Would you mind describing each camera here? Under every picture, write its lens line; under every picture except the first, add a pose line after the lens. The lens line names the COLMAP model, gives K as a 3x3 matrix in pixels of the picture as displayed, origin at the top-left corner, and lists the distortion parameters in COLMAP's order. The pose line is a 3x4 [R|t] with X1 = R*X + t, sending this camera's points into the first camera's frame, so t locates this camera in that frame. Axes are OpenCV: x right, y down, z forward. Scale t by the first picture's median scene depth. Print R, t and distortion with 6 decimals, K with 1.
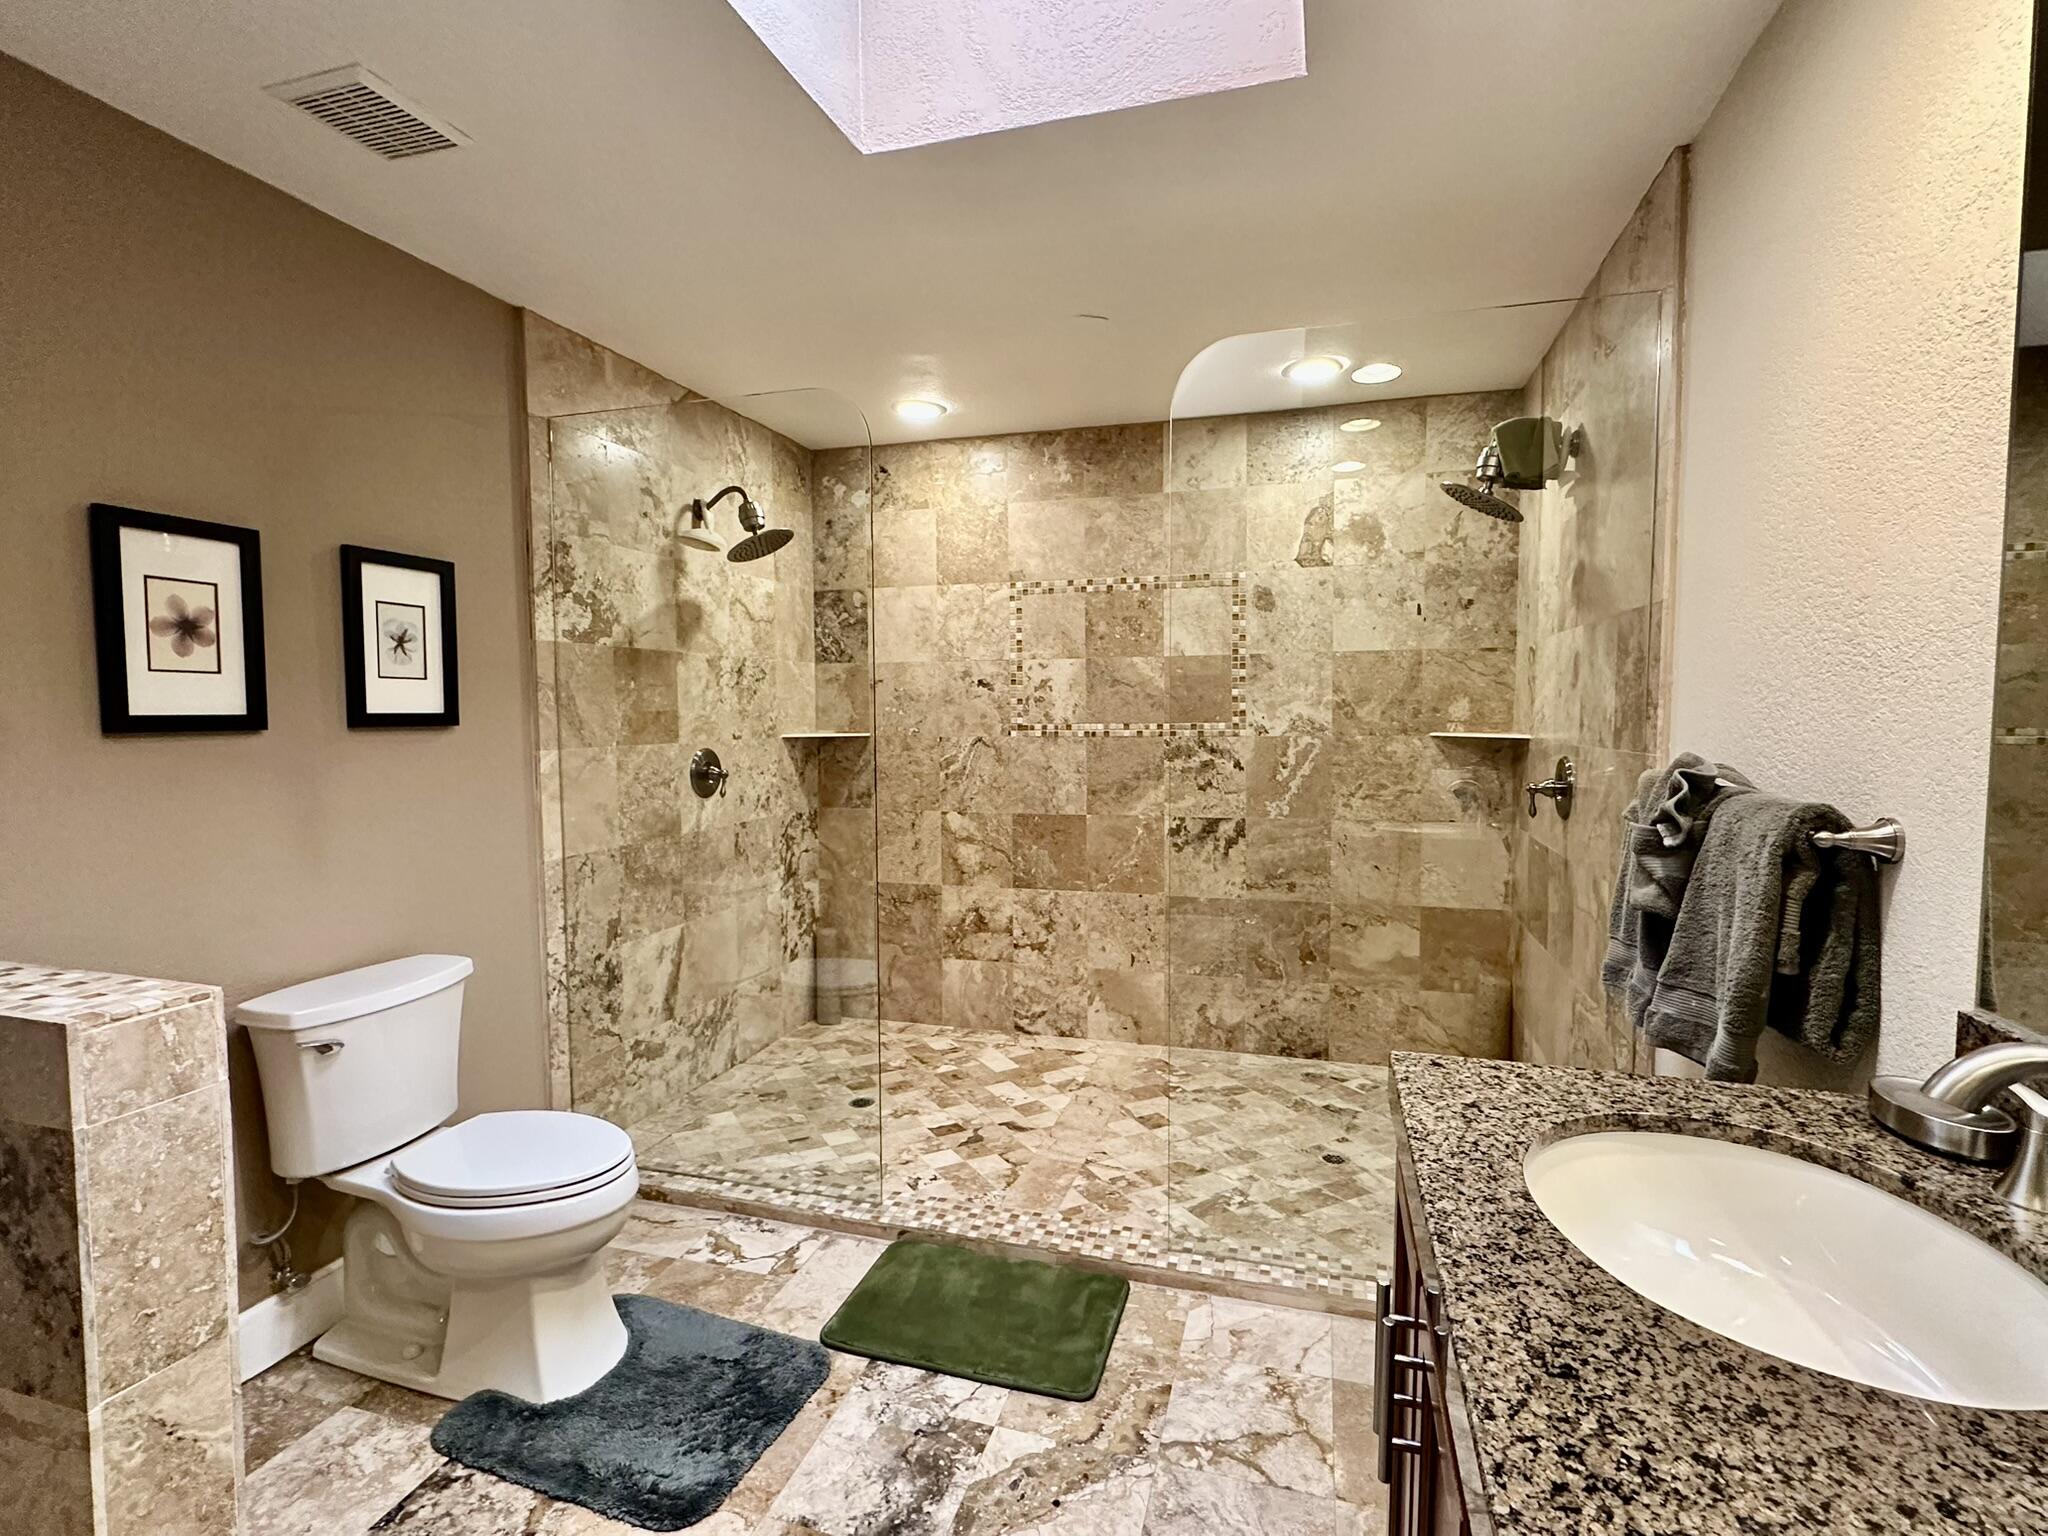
lens RADIAL K [[973.0, 0, 1025.9], [0, 973.0, 768.6], [0, 0, 1]] dist [0.001218, 0.000704]
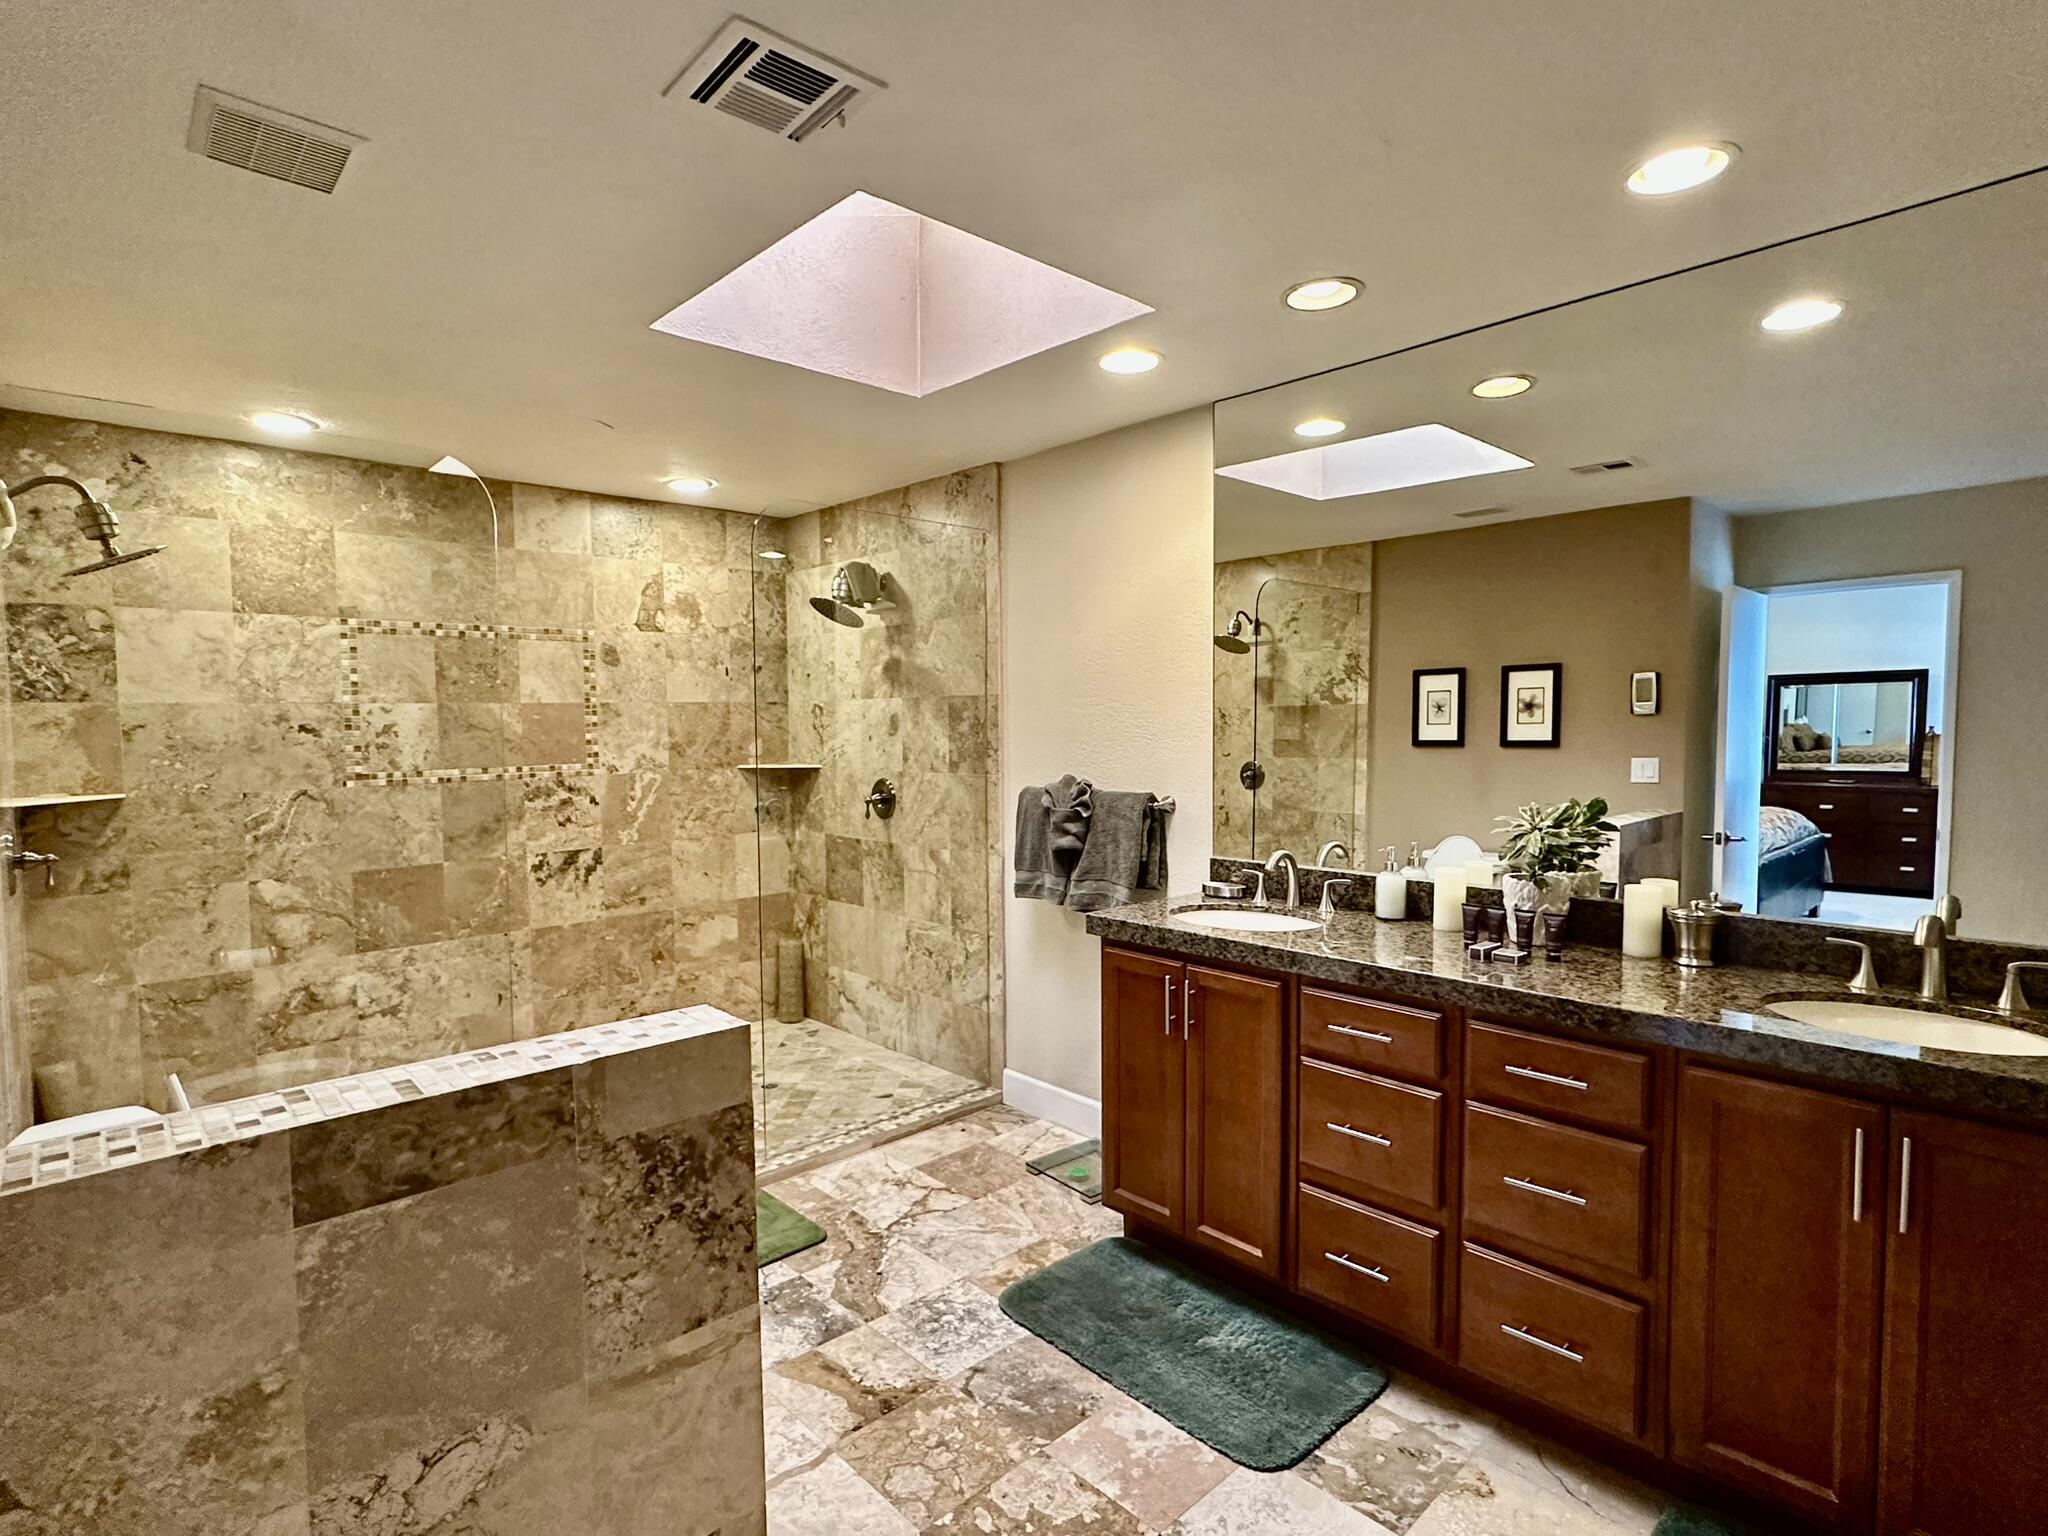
lens RADIAL K [[1017.1, 0, 1024.0], [0, 1017.1, 771.4], [0, 0, 1]] dist [0.001899, -0.000250]
pose [[0.507404, -0.045166, 0.860524, -0.530047], [0.060072, 0.998050, 0.016963, -0.026948], [-0.859612, 0.043086, 0.509127, -0.027623]]
